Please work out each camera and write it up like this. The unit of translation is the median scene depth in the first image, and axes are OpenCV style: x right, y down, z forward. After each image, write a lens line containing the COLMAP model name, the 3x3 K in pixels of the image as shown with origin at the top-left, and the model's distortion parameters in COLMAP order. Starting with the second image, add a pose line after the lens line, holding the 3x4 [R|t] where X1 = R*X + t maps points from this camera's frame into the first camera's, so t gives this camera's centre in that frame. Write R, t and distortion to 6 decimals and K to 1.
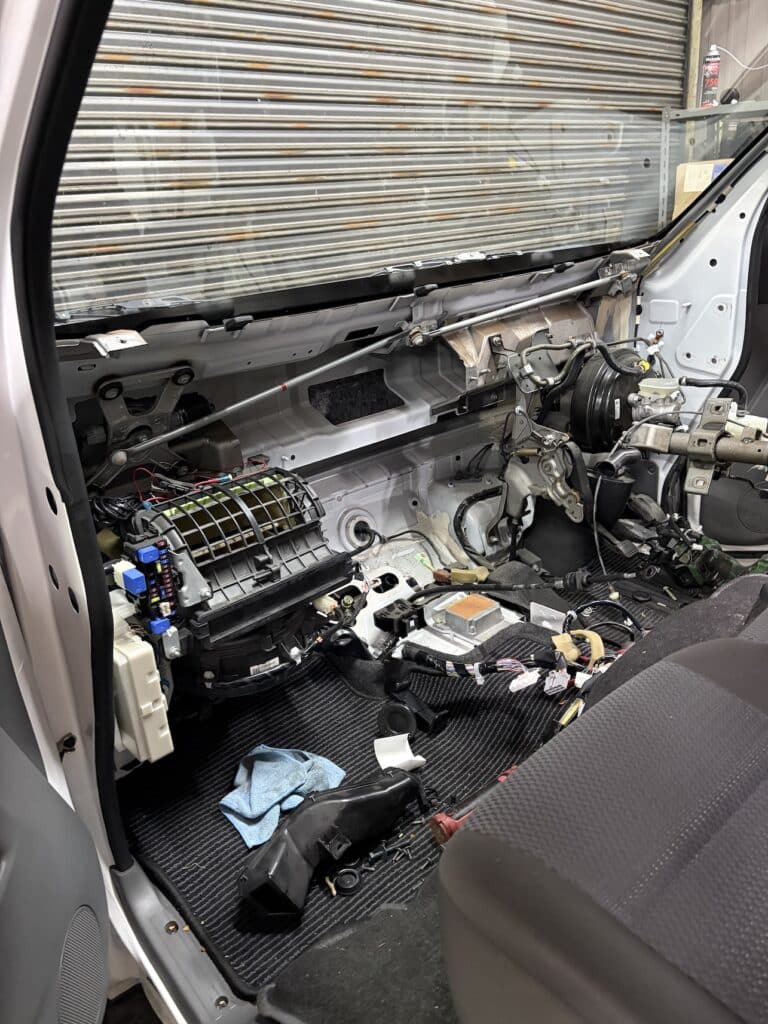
lens RADIAL K [[775.4, 0, 384.0], [0, 775.4, 512.0], [0, 0, 1]] dist [0.003149, -0.004291]
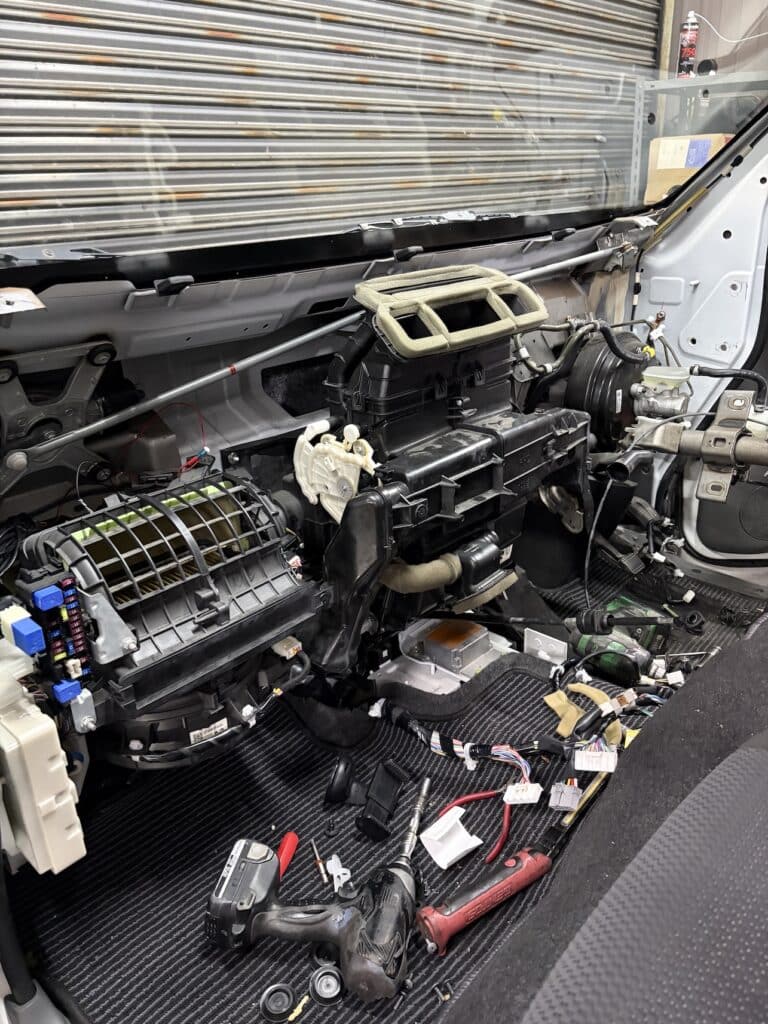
lens RADIAL K [[782.2, 0, 374.7], [0, 782.2, 514.7], [0, 0, 1]] dist [-0.014073, 0.010402]
pose [[0.998233, 0.003748, 0.059303, -0.028572], [-0.005002, 0.999767, 0.021002, -0.028122], [-0.059210, -0.021261, 0.998019, 0.174408]]
